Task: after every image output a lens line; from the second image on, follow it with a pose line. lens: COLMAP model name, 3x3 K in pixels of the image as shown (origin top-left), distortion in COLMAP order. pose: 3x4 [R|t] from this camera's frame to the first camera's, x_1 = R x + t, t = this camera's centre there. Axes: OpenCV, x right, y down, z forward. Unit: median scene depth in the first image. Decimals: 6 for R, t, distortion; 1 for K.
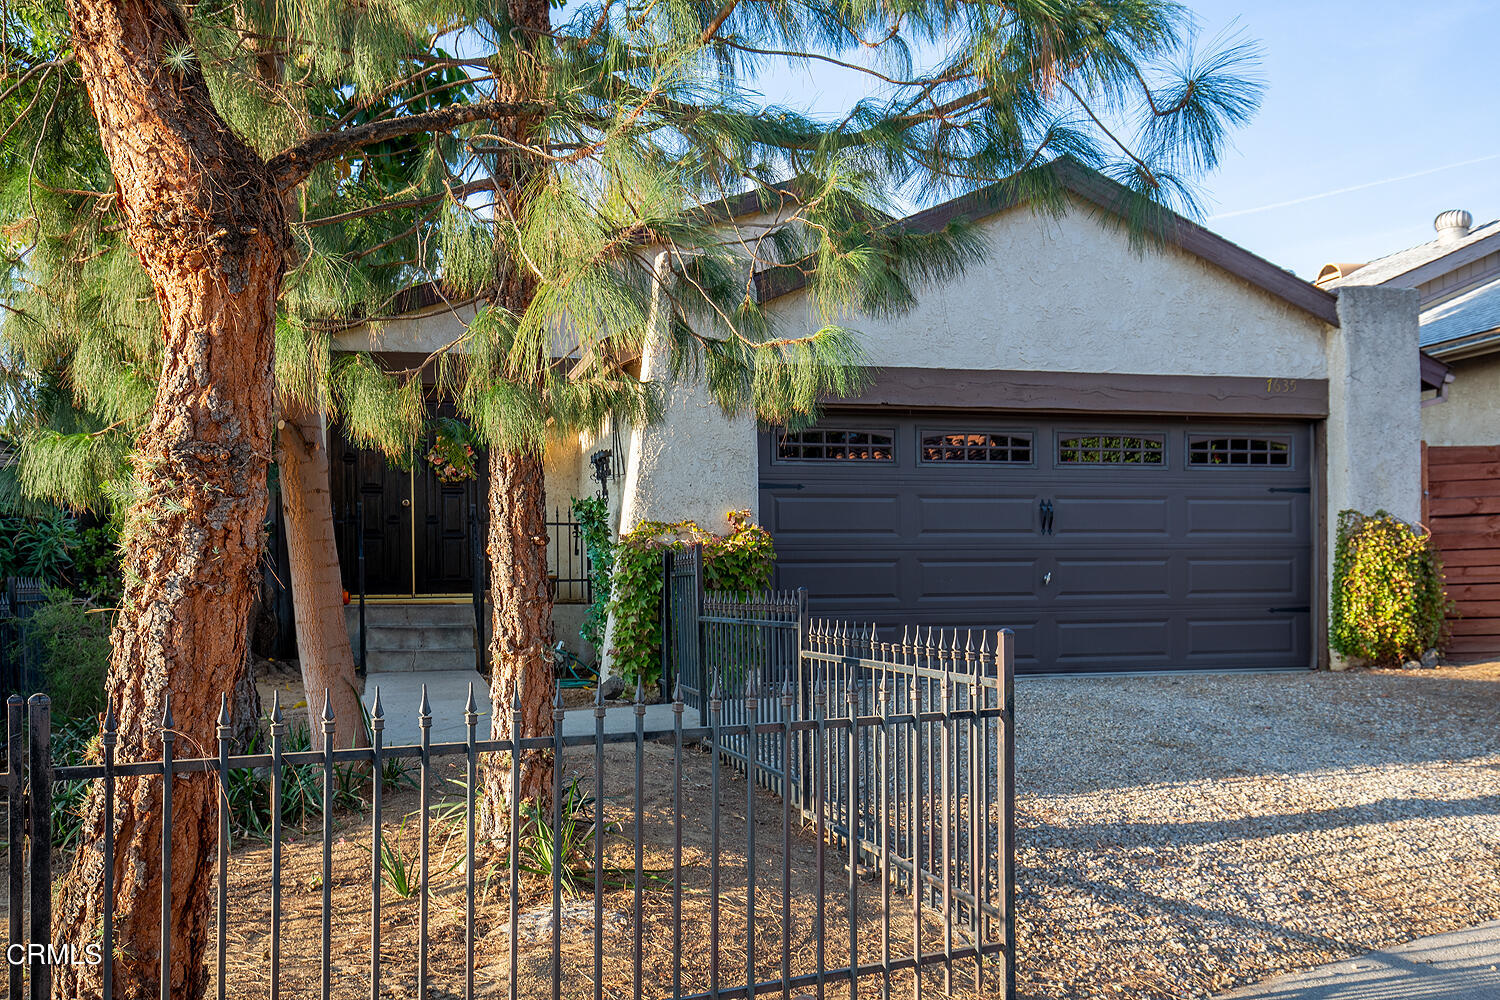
lens RADIAL K [[1403.9, 0, 723.8], [0, 1403.9, 574.5], [0, 0, 1]] dist [0.037278, 0.000000]
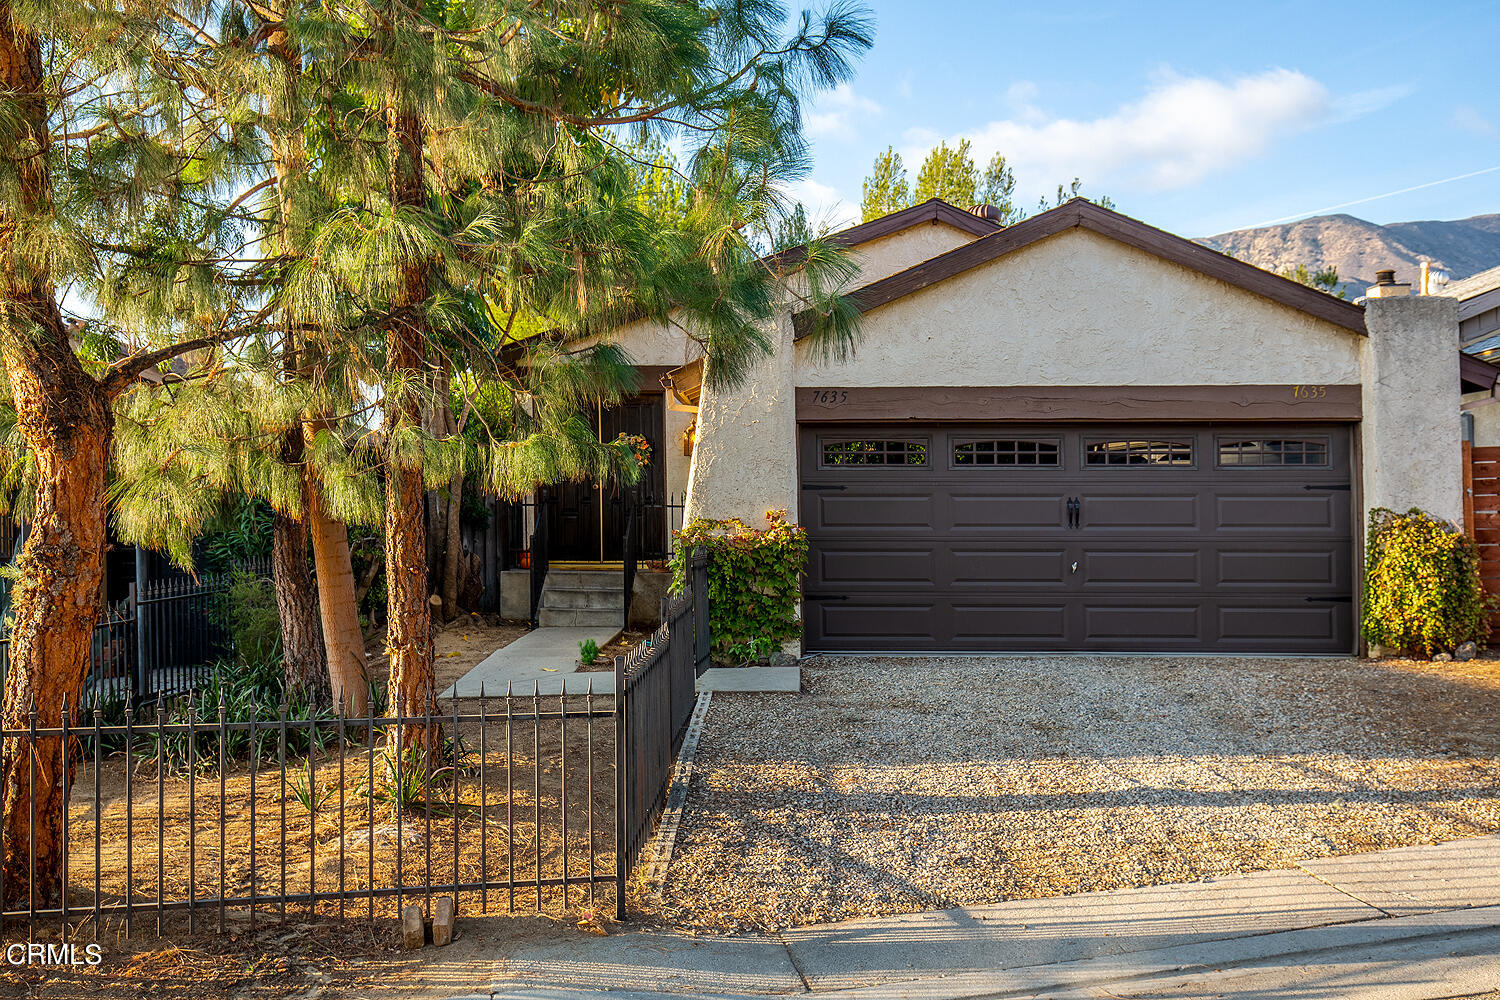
lens RADIAL K [[1343.3, 0, 750.4], [0, 1343.3, 495.2], [0, 0, 1]] dist [0.040558, -0.018721]
pose [[0.958814, 0.007781, -0.283928, 0.281535], [-0.009289, 0.999949, -0.003968, -0.047322], [0.283883, 0.006442, 0.958837, -0.108651]]
